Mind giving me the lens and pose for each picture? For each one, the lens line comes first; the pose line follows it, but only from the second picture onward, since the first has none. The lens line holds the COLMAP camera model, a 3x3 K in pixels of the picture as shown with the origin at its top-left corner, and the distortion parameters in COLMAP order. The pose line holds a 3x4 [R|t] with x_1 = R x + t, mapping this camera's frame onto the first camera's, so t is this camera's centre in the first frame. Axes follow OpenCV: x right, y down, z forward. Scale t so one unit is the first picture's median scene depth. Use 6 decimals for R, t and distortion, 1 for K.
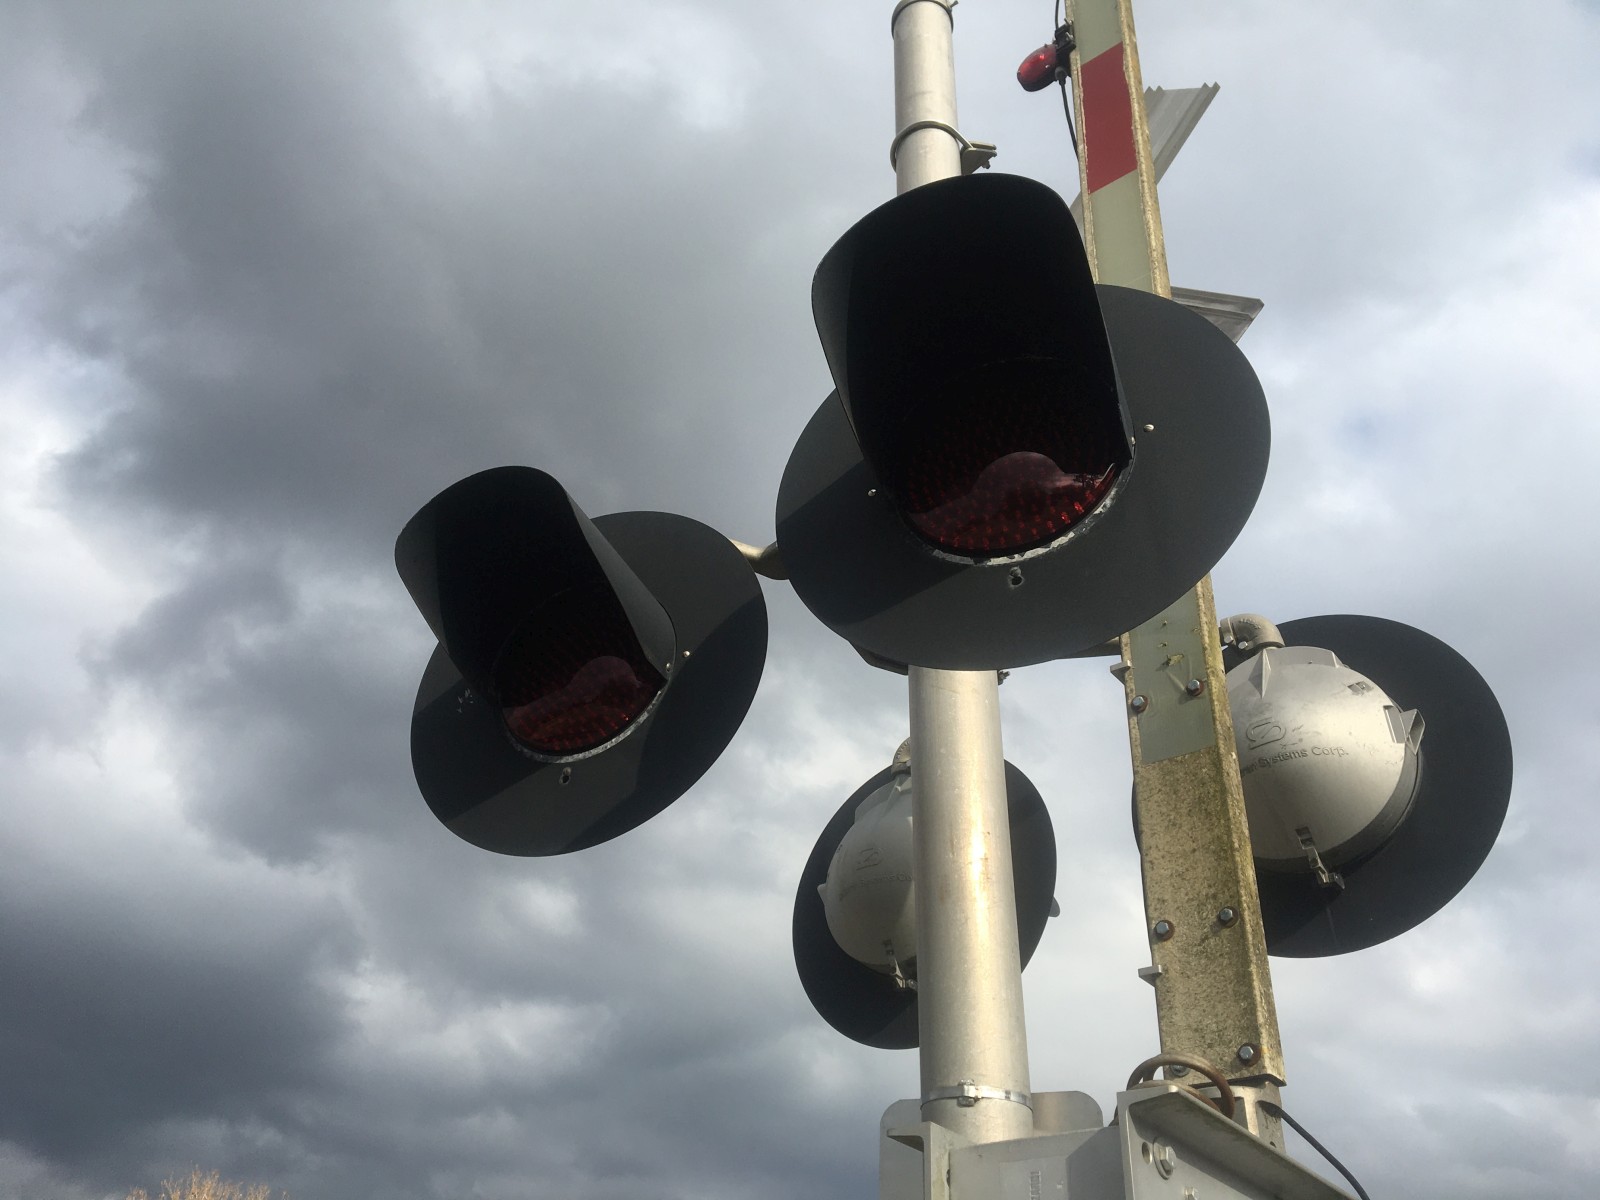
lens RADIAL K [[1377.0, 0, 790.9], [0, 1377.0, 599.7], [0, 0, 1]] dist [0.107916, -0.165211]
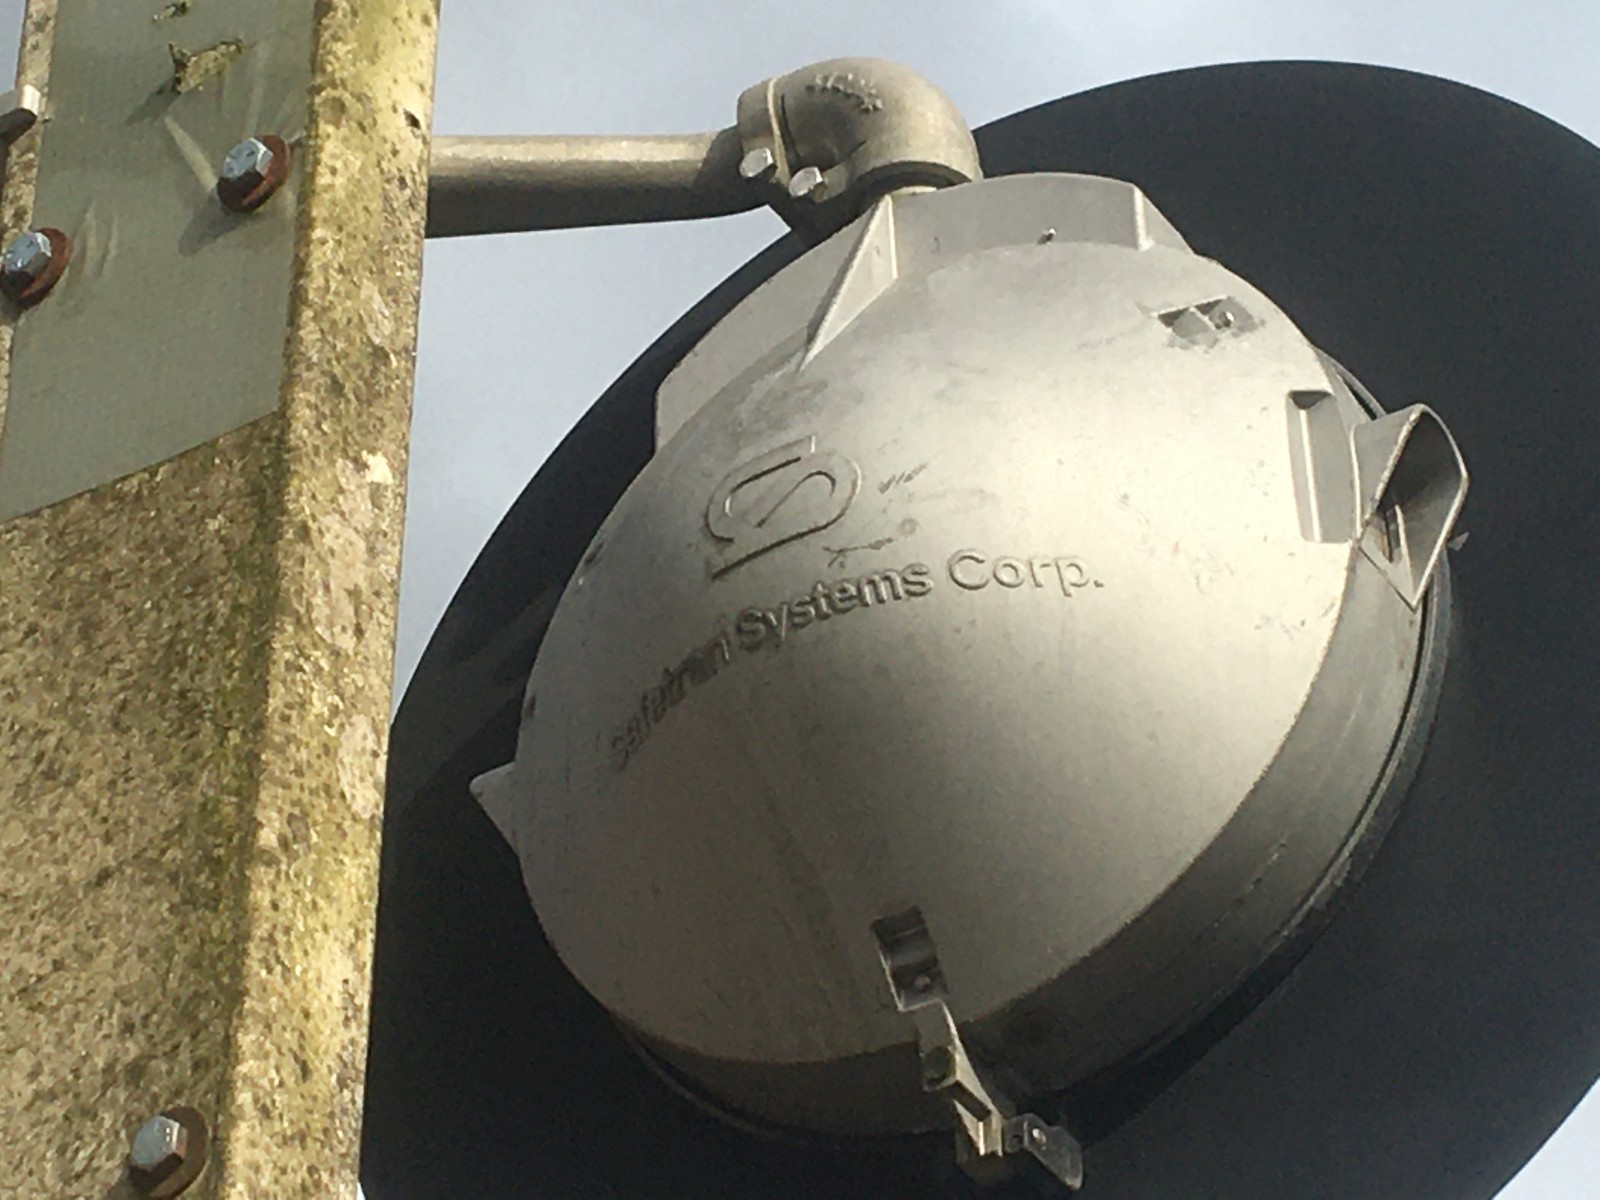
lens RADIAL K [[5186.4, 0, 799.9], [0, 5186.4, 600.8], [0, 0, 1]] dist [0.026729, 0.257823]
pose [[0.994784, 0.017654, 0.100460, 0.292628], [-0.016357, 0.999772, -0.013723, 0.137000], [-0.100679, 0.012008, 0.994846, 0.194781]]
